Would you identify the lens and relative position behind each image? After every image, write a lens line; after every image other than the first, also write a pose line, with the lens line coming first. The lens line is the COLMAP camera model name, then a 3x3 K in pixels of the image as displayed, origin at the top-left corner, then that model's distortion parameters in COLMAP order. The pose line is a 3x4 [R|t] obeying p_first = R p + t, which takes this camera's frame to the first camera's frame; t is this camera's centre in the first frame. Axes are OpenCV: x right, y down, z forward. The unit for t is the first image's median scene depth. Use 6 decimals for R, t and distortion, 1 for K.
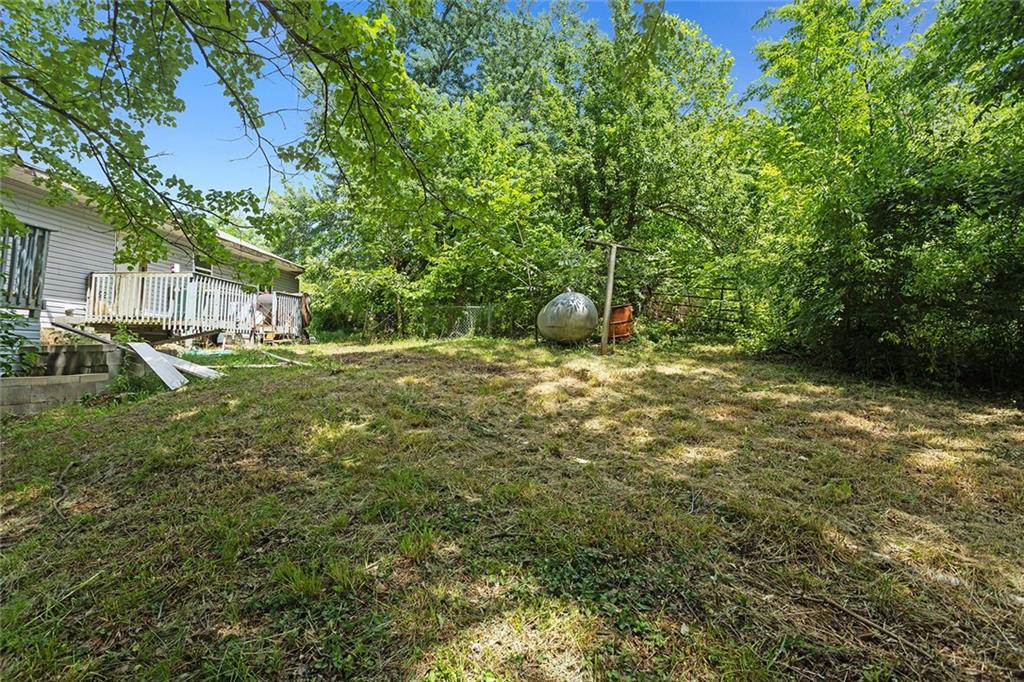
lens RADIAL K [[490.2, 0, 512.1], [0, 490.2, 337.8], [0, 0, 1]] dist [0.006031, 0.000716]
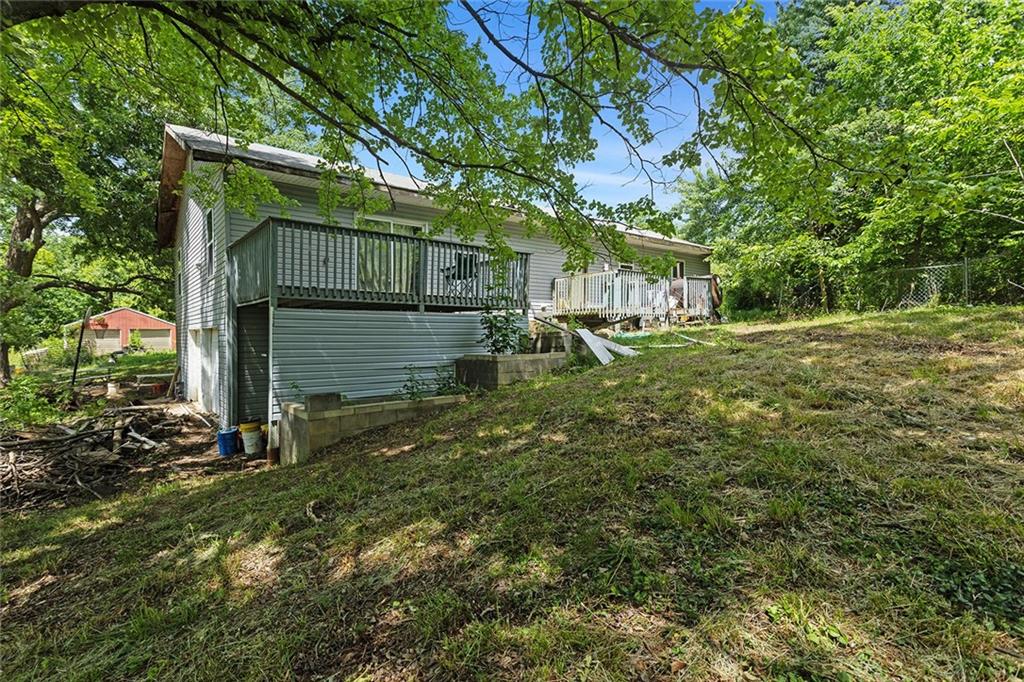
lens RADIAL K [[506.3, 0, 512.0], [0, 506.3, 341.0], [0, 0, 1]] dist [-0.000196, -0.000075]
pose [[0.691892, -0.017885, -0.721780, 0.104283], [0.051303, 0.998384, 0.024439, -0.000849], [0.720176, -0.053939, 0.691691, -0.086786]]
